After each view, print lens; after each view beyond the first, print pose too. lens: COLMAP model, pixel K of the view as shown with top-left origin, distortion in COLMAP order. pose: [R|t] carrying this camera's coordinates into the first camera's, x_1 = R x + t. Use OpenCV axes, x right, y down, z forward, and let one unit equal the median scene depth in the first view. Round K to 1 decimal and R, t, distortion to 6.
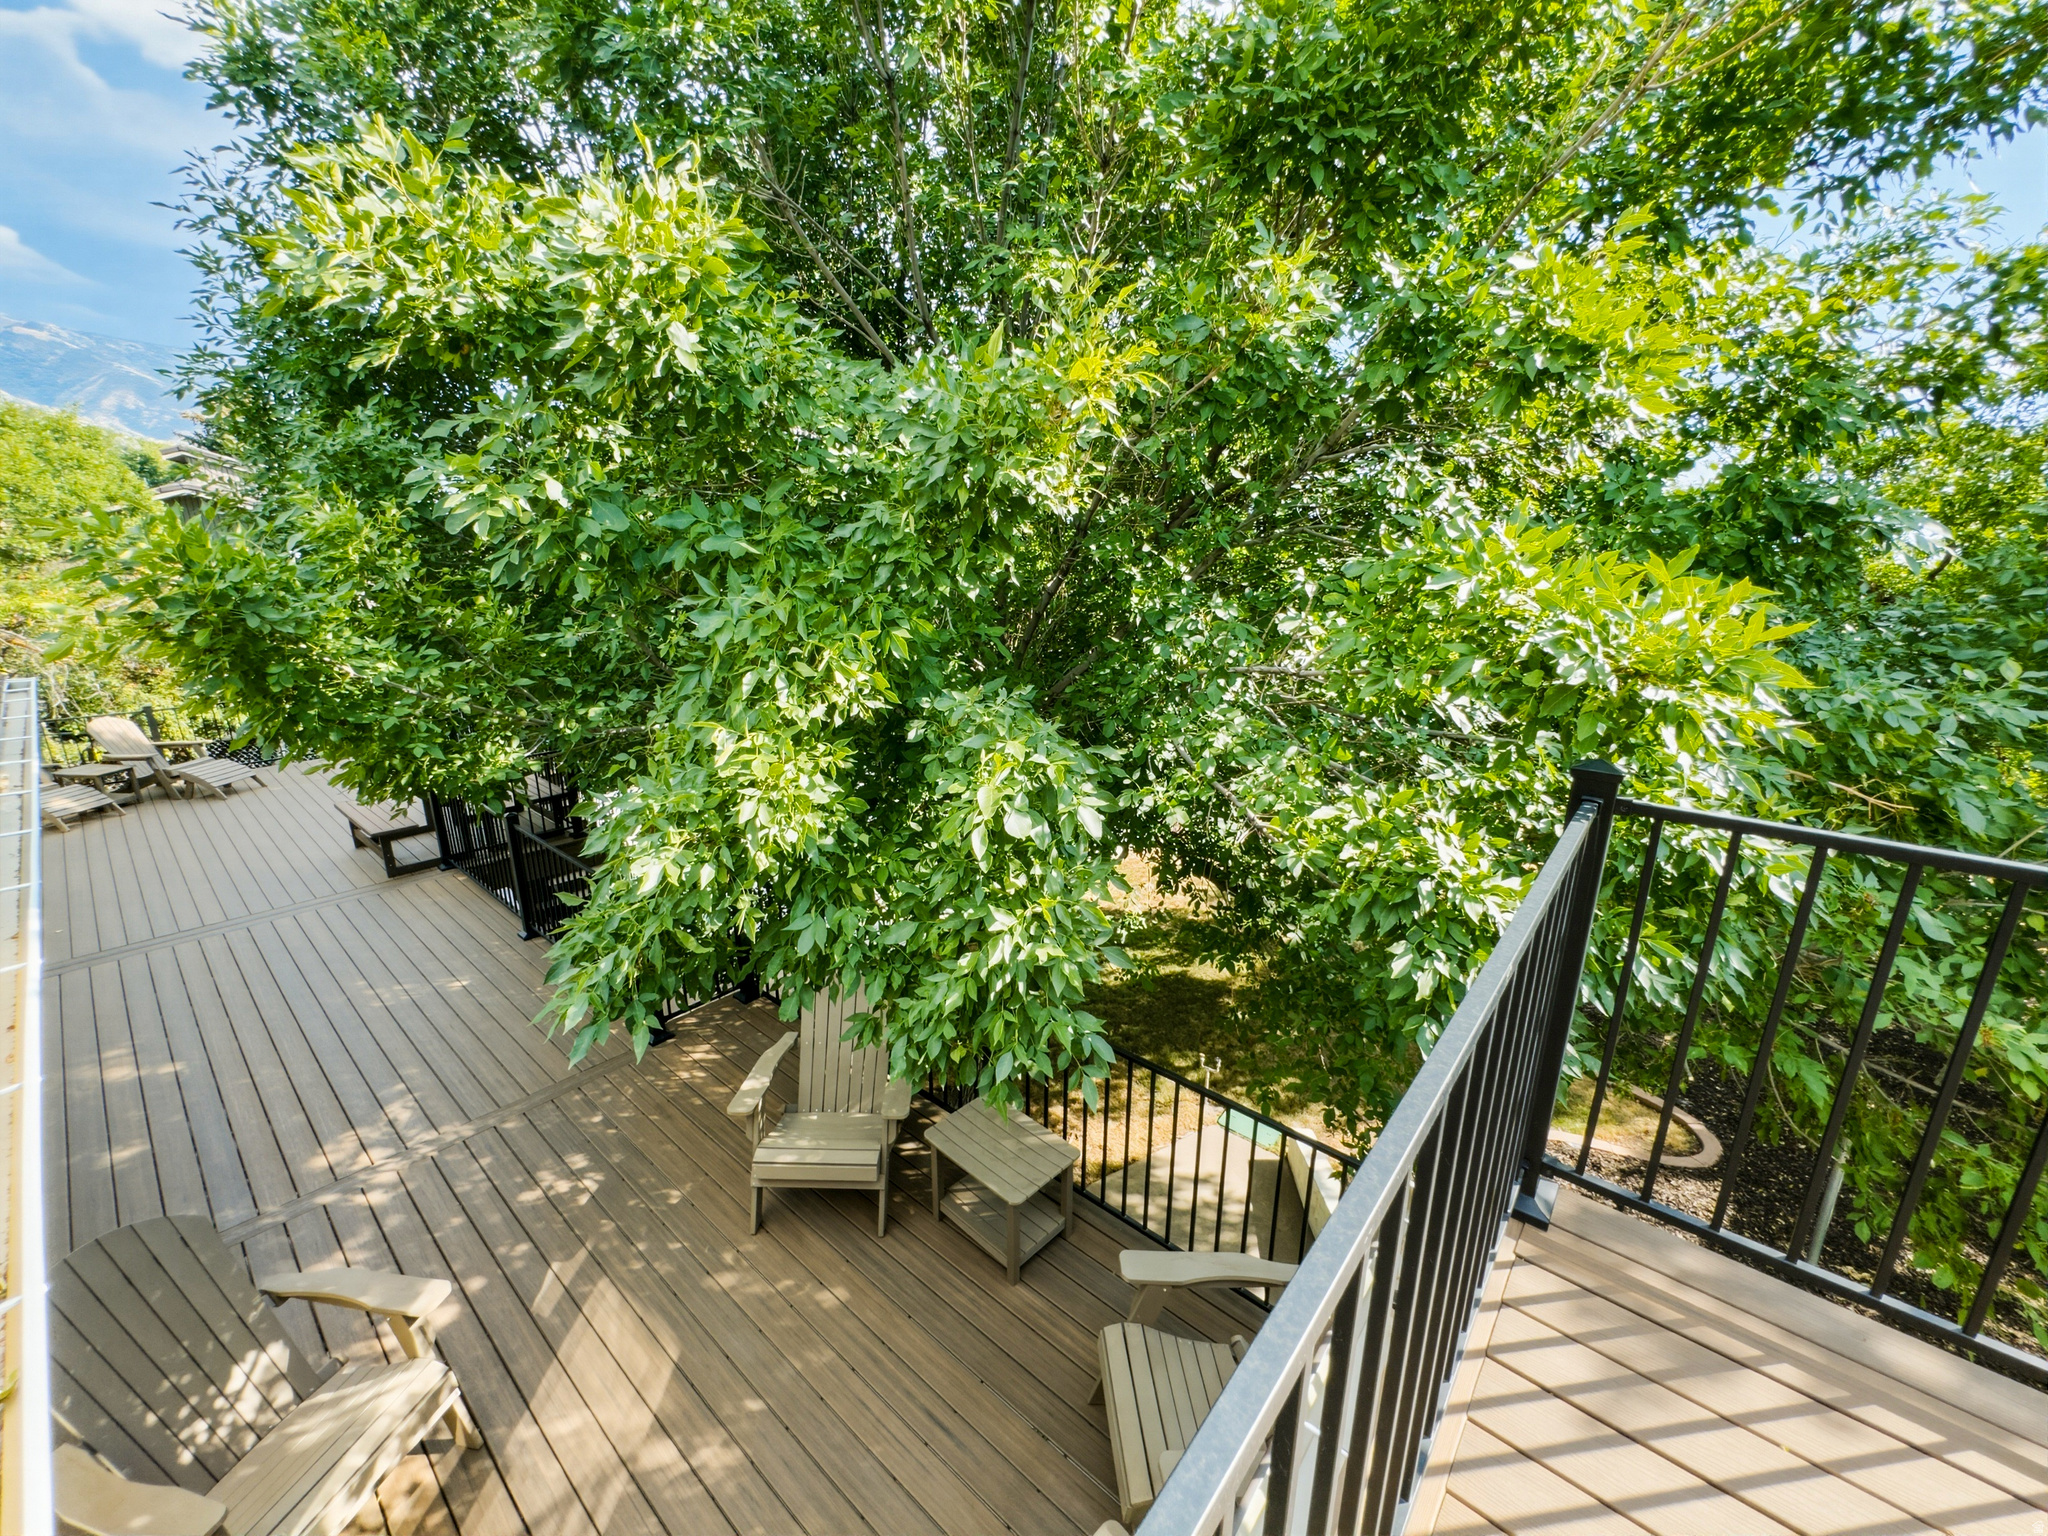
lens RADIAL K [[825.5, 0, 1024.4], [0, 825.5, 766.9], [0, 0, 1]] dist [-0.002089, 0.000654]
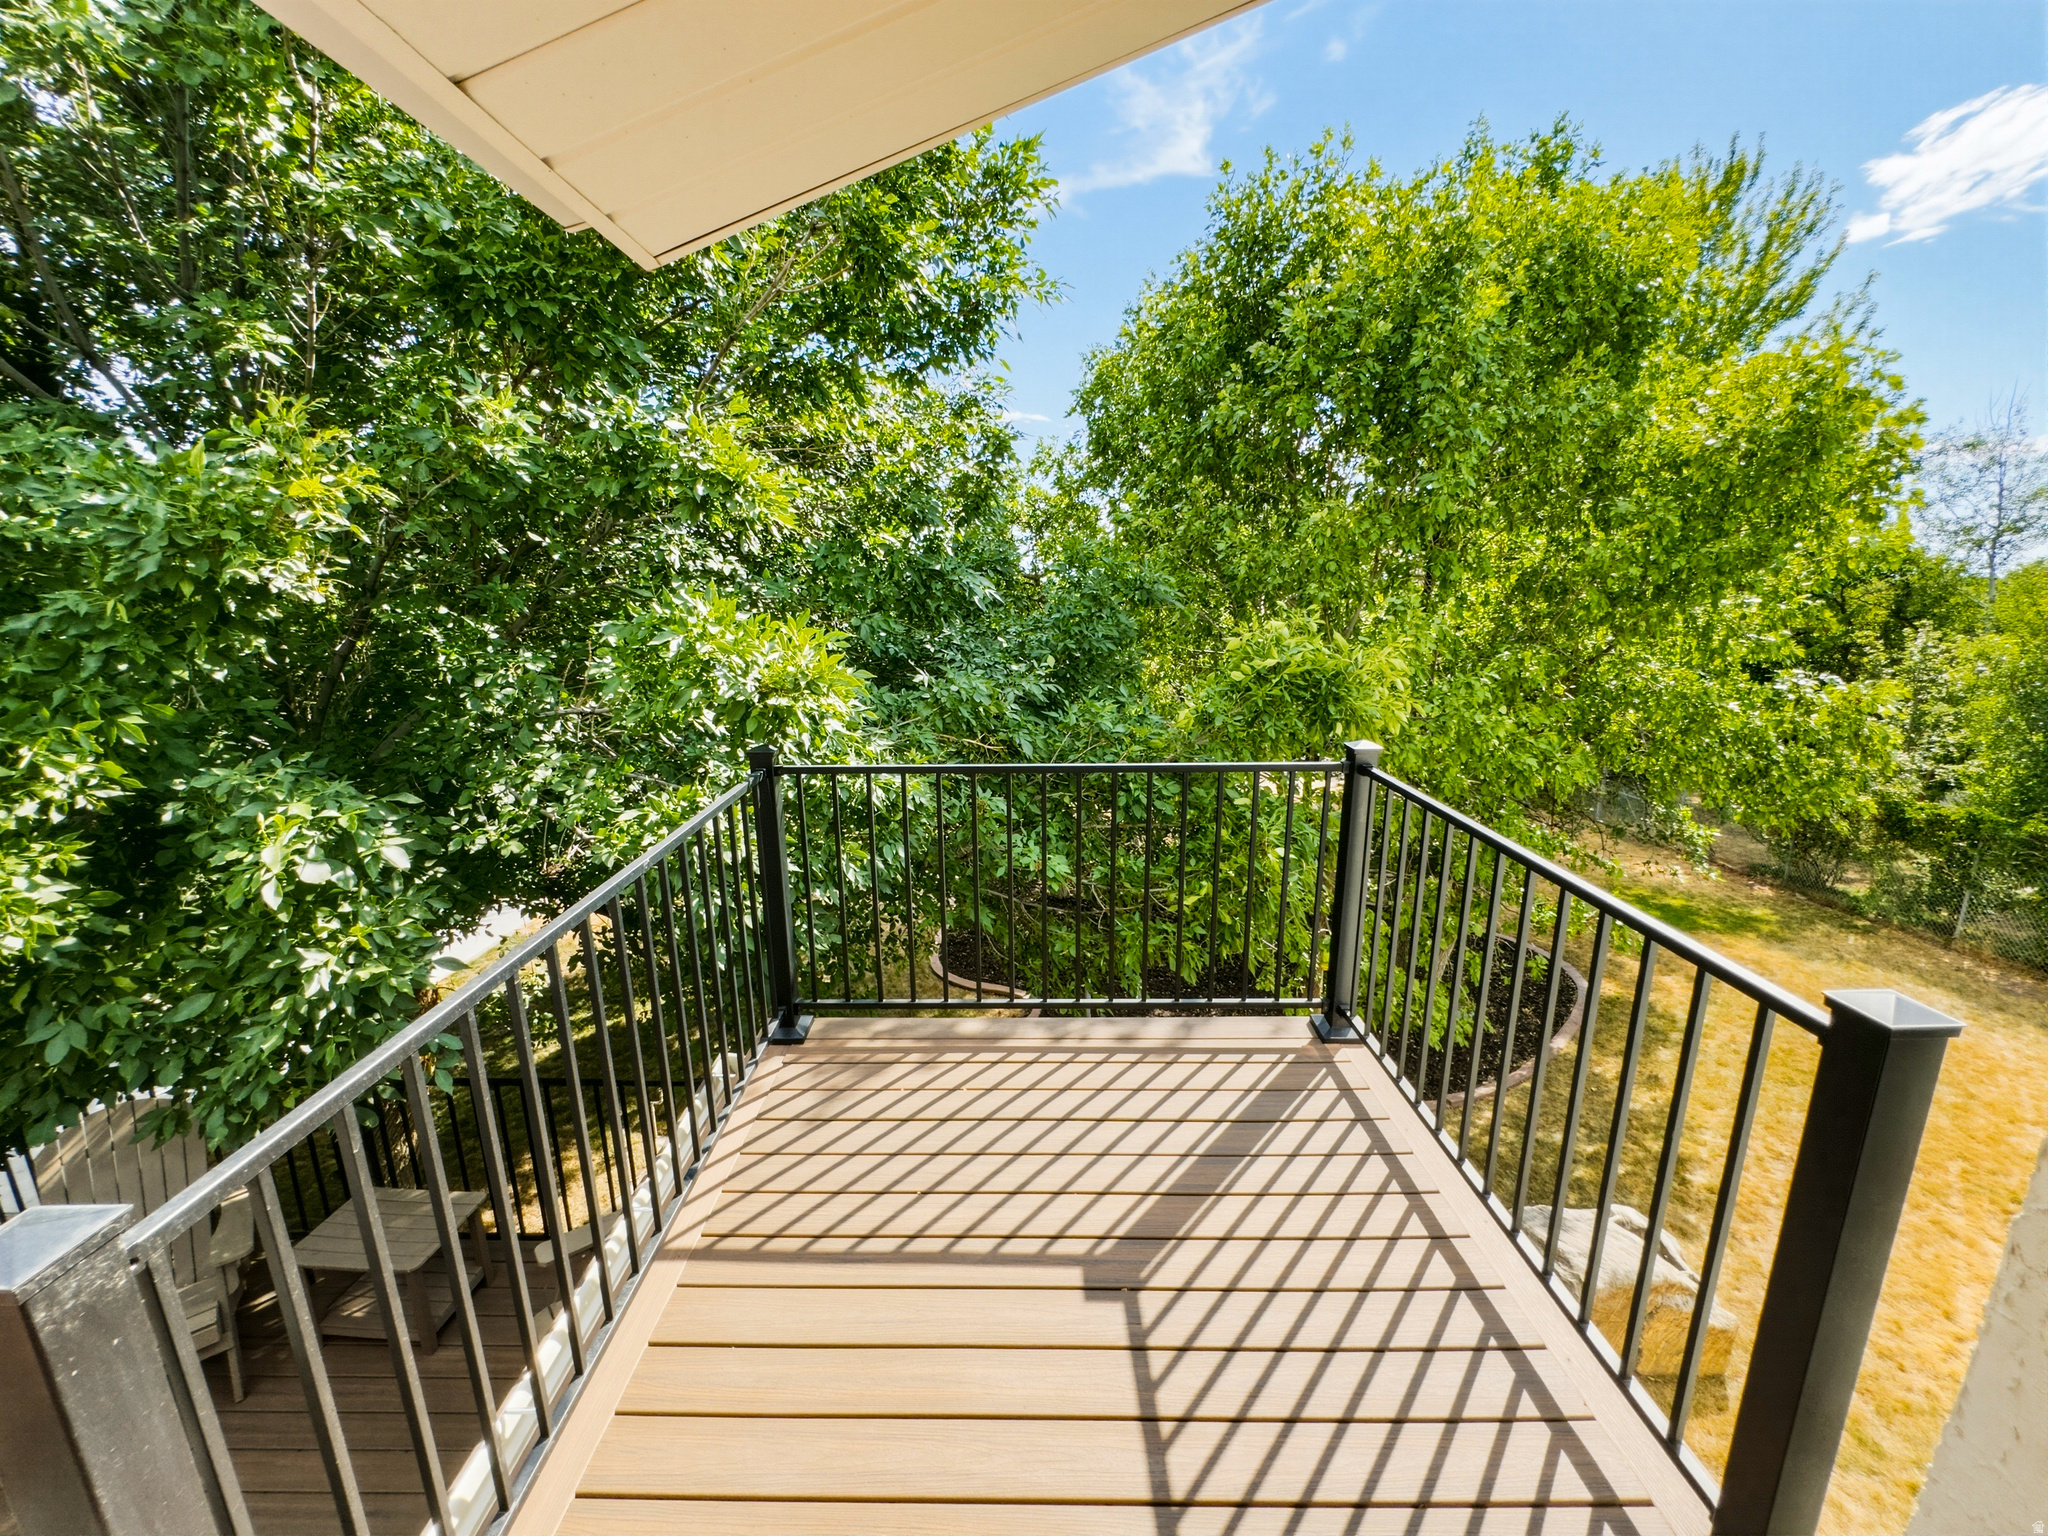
lens RADIAL K [[825.5, 0, 1025.4], [0, 825.5, 771.1], [0, 0, 1]] dist [-0.002089, 0.000654]
pose [[0.767256, -0.162014, 0.620540, 0.056039], [0.181634, 0.982844, 0.032028, 0.067571], [-0.615083, 0.088138, 0.783521, -0.469832]]
